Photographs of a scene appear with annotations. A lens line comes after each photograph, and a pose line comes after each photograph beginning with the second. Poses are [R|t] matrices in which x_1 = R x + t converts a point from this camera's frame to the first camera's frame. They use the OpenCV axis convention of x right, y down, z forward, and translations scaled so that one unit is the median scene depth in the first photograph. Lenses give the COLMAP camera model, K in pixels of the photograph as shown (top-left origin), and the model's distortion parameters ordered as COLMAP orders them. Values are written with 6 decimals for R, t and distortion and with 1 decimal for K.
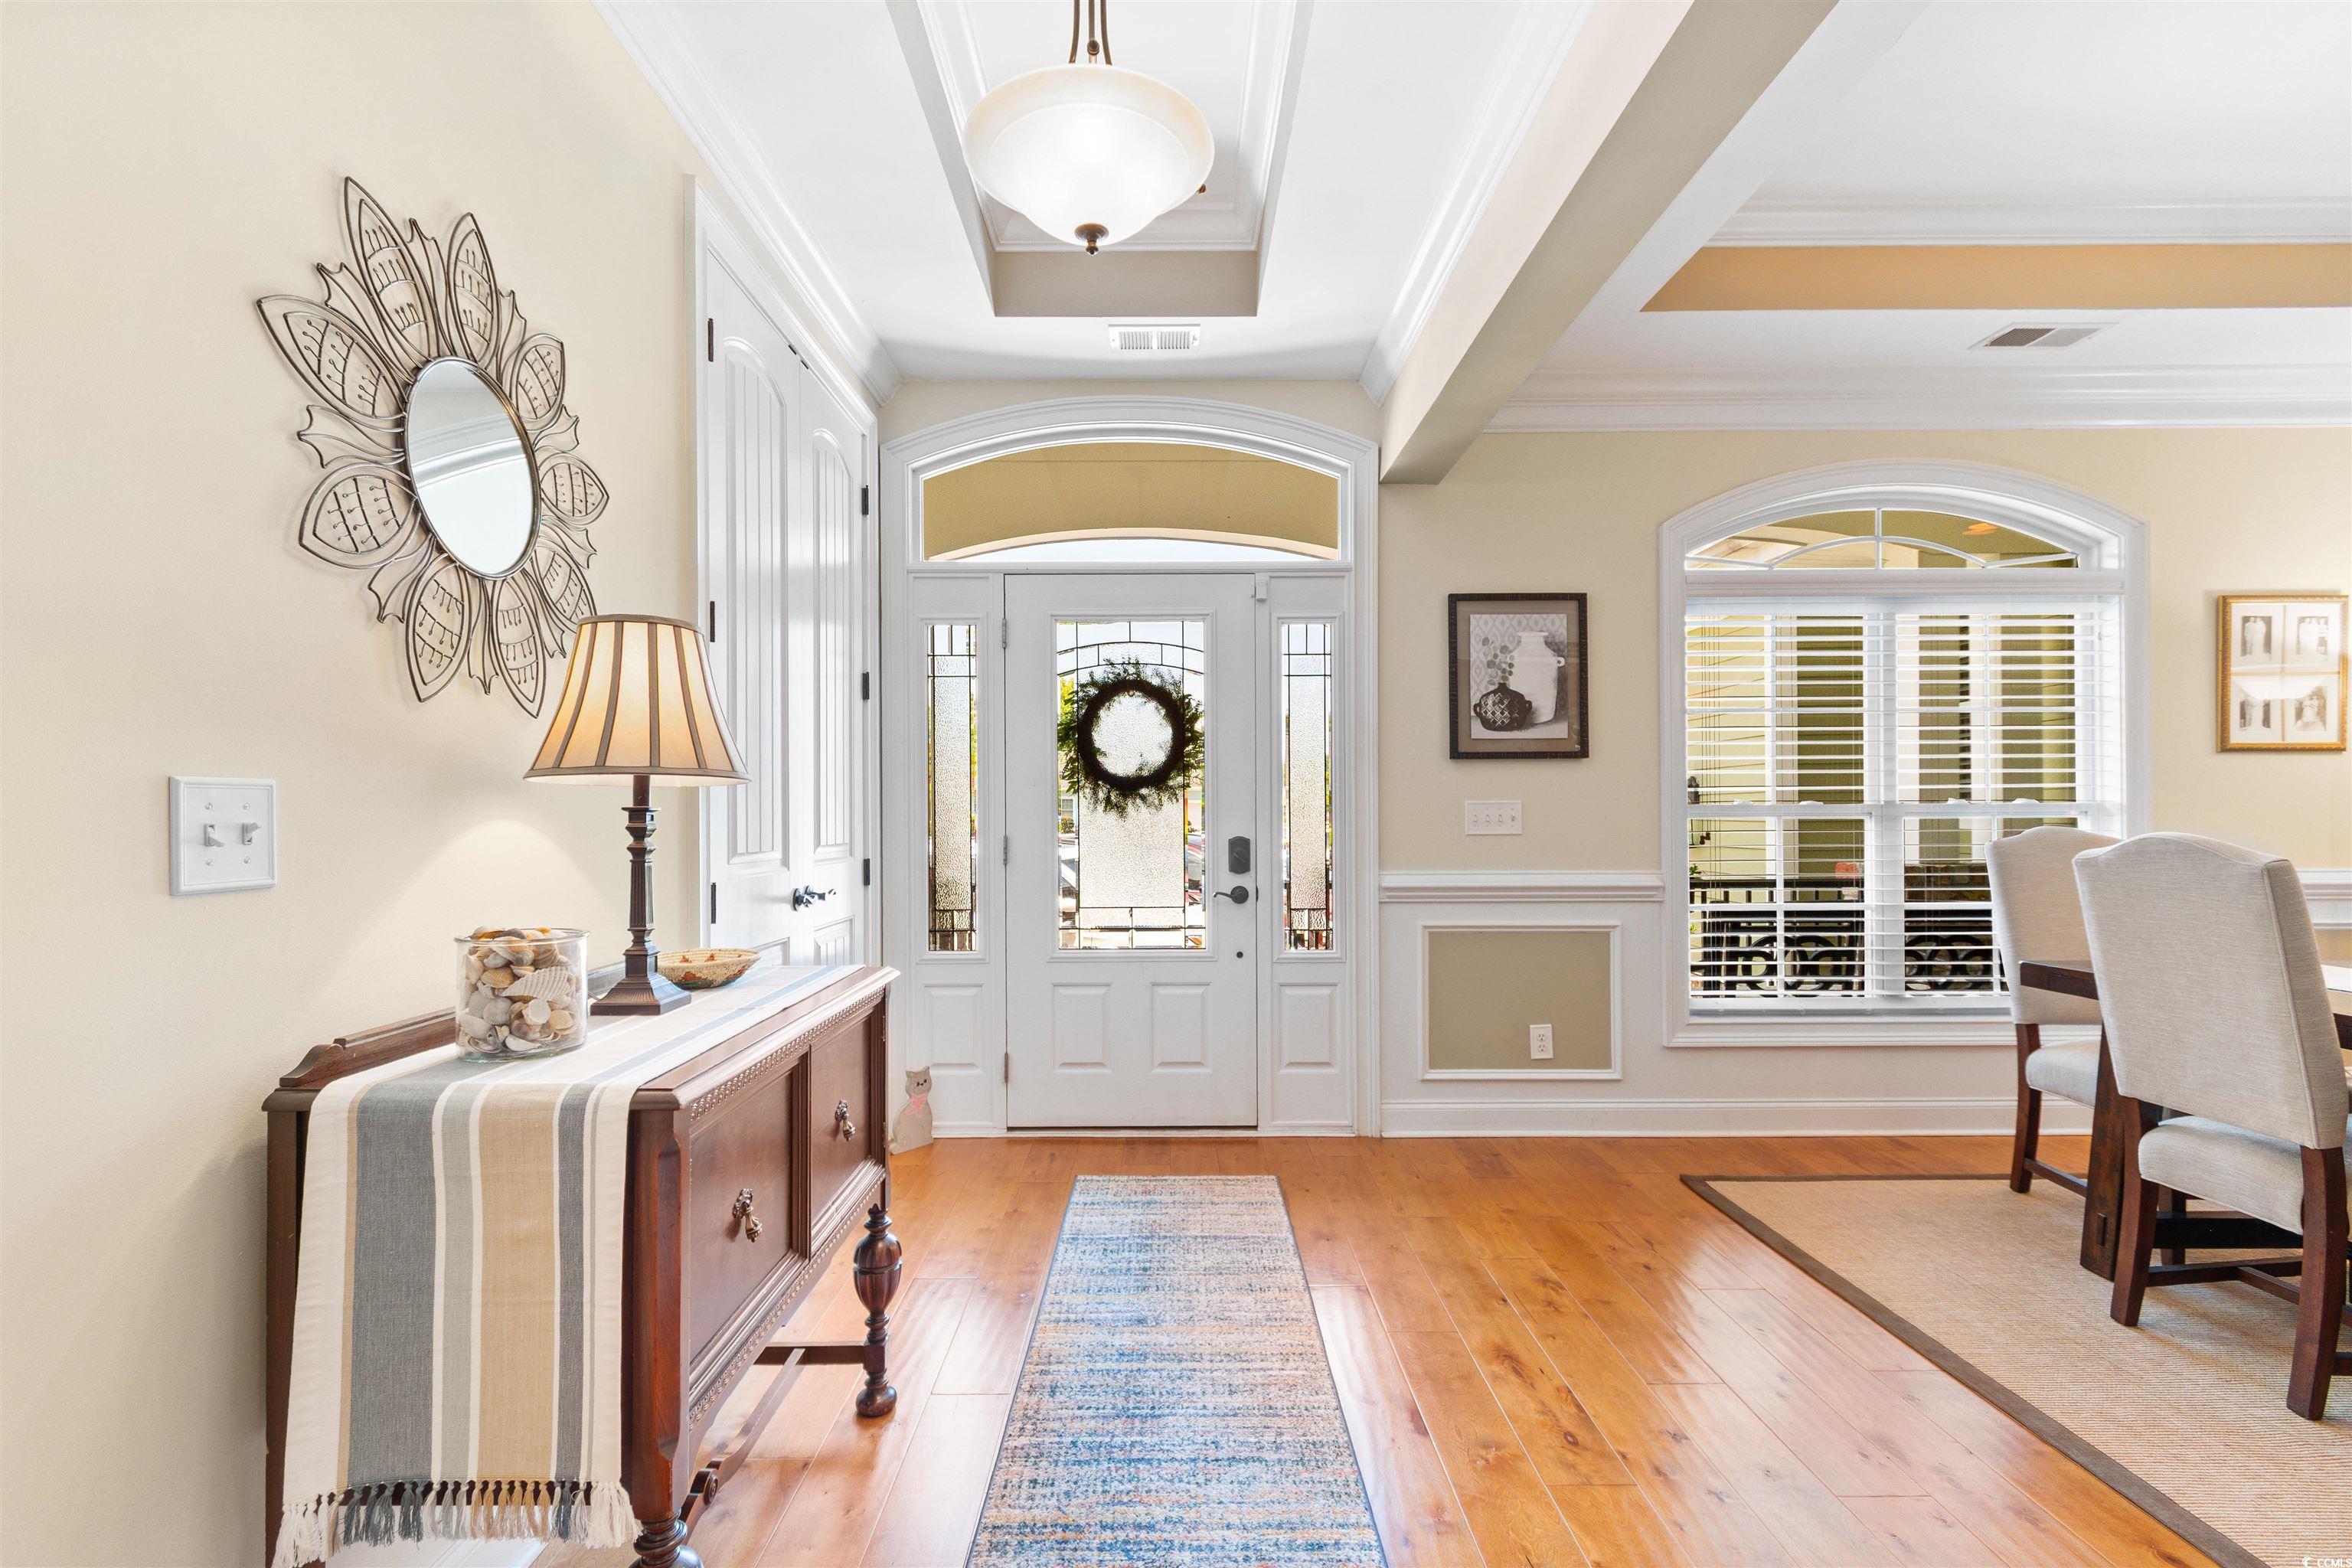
lens RADIAL K [[1066.7, 0, 1178.0], [0, 1066.7, 807.7], [0, 0, 1]] dist [0.000884, -0.000752]
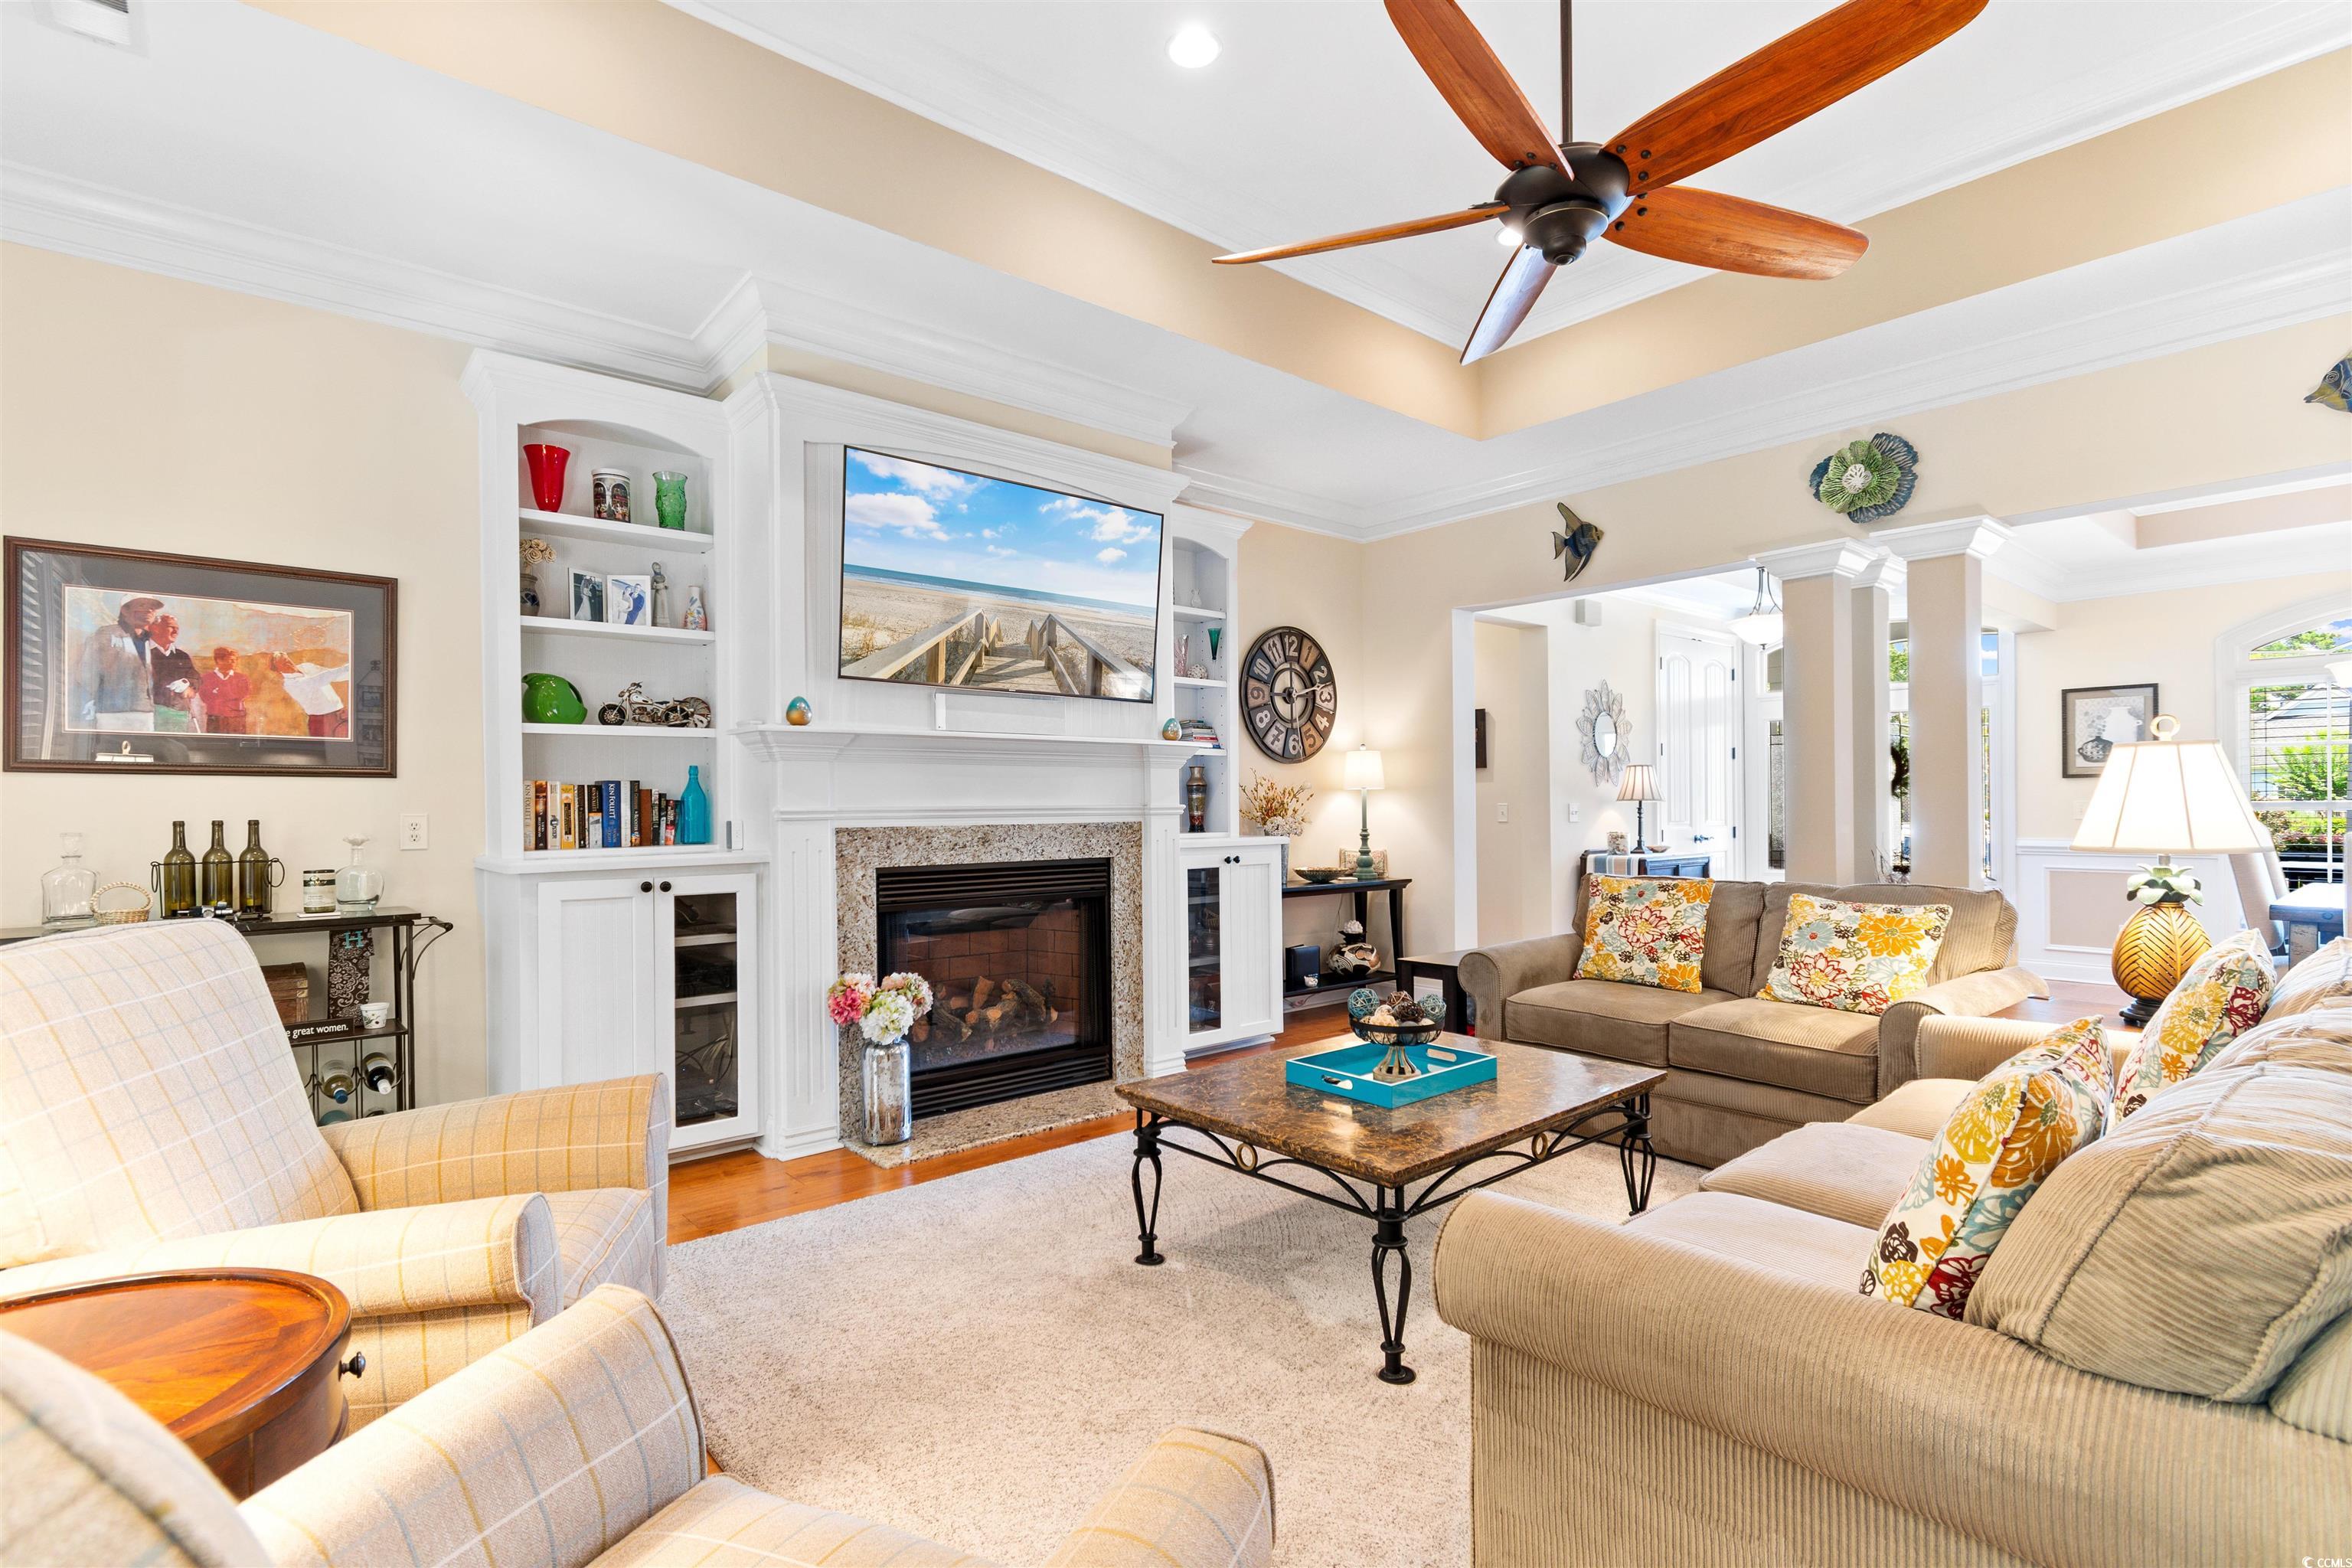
lens RADIAL K [[1125.4, 0, 1177.9], [0, 1125.4, 797.4], [0, 0, 1]] dist [-0.001563, -0.000097]
pose [[0.646401, -0.004509, -0.762984, 1.720653], [0.007681, 0.999970, 0.000597, -0.056883], [0.762959, -0.006246, 0.646417, -3.294108]]
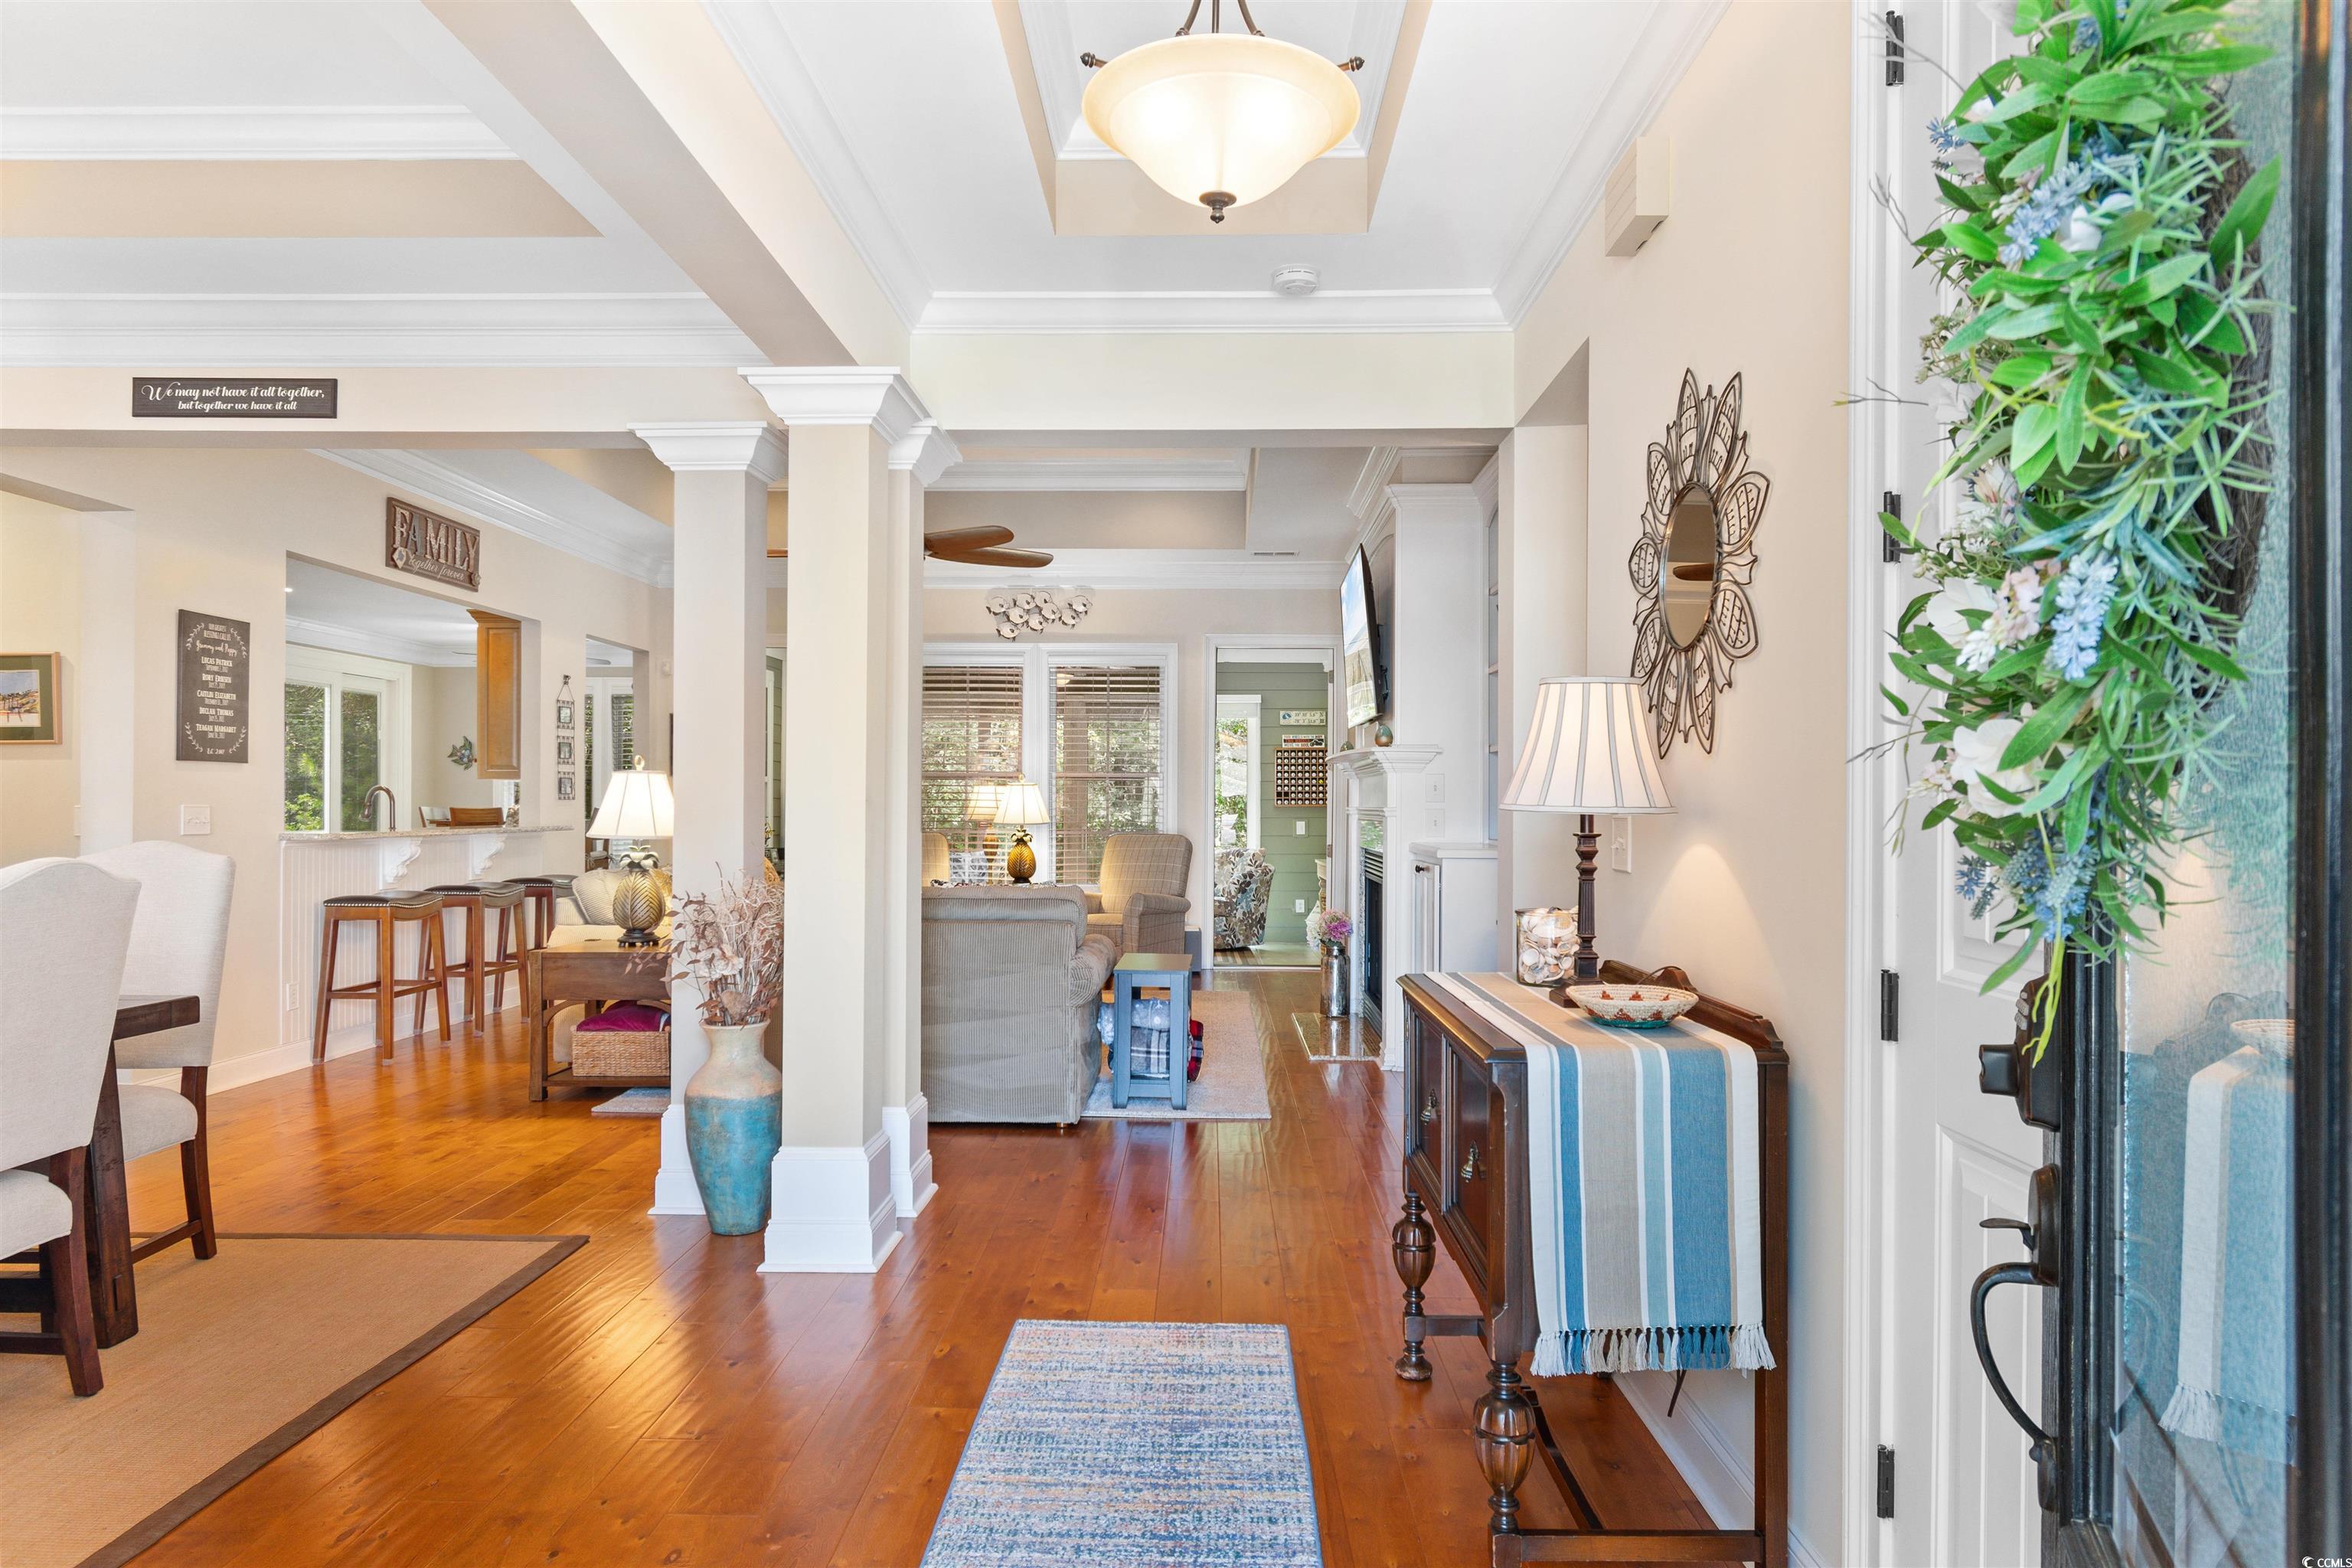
lens RADIAL K [[1401.7, 0, 1175.5], [0, 1401.7, 789.7], [0, 0, 1]] dist [0.003038, 0.002388]
pose [[-0.999482, -0.005708, 0.031687, -0.089267], [-0.006009, 0.999937, -0.009432, -0.031399], [-0.031631, -0.009618, -0.999453, 2.466118]]
